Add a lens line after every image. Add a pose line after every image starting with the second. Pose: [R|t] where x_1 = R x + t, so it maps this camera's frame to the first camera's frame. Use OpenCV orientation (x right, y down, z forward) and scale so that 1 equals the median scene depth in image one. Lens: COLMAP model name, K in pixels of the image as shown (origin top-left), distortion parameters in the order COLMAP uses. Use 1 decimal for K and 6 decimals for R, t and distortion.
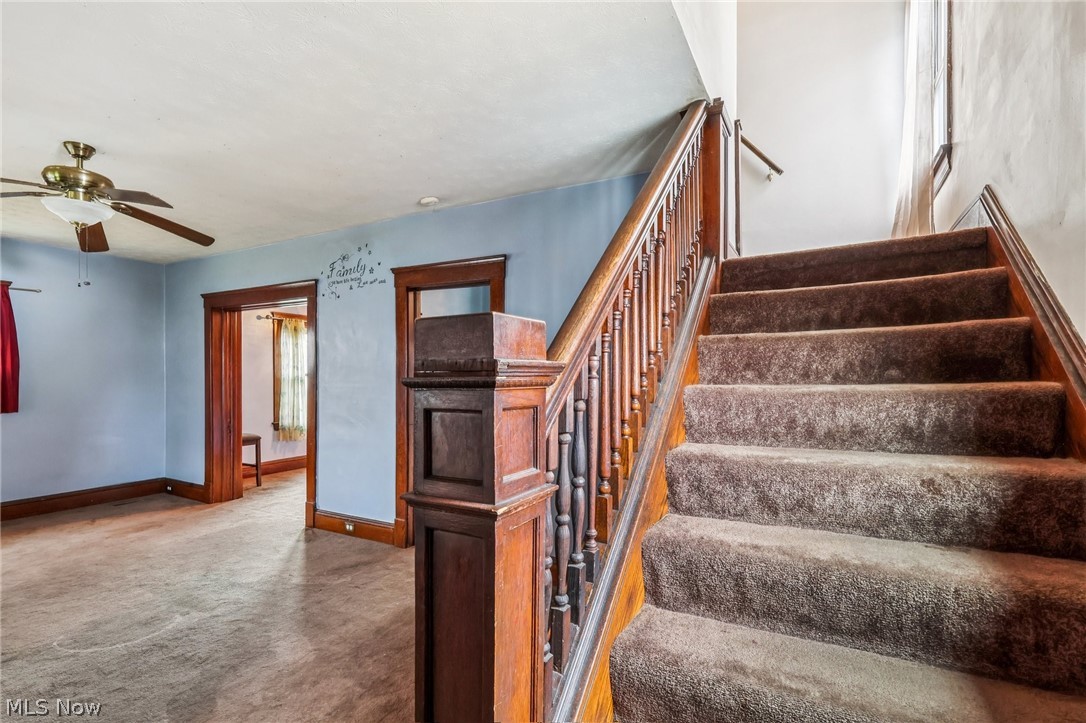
lens RADIAL K [[512.2, 0, 543.4], [0, 512.2, 381.5], [0, 0, 1]] dist [-0.001517, -0.000035]
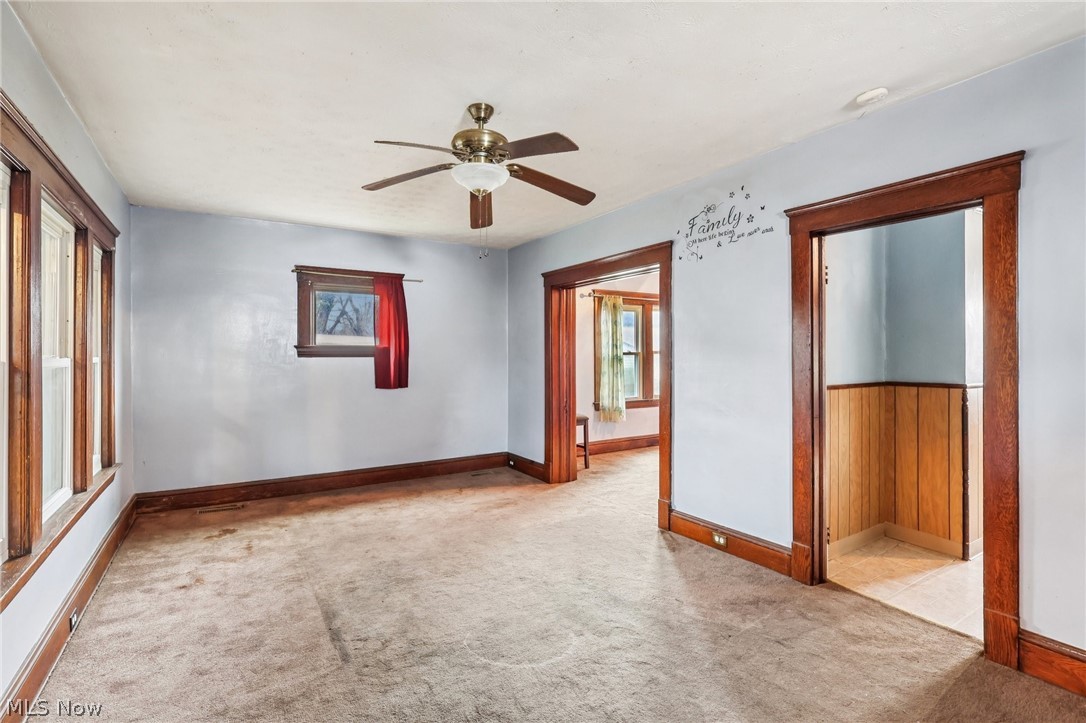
lens RADIAL K [[508.2, 0, 539.5], [0, 508.2, 360.7], [0, 0, 1]] dist [-0.000449, 0.000138]
pose [[0.875832, -0.001838, -0.482612, -0.233829], [0.001489, 0.999998, -0.001106, 0.001909], [0.482613, 0.000250, 0.875834, 0.154404]]
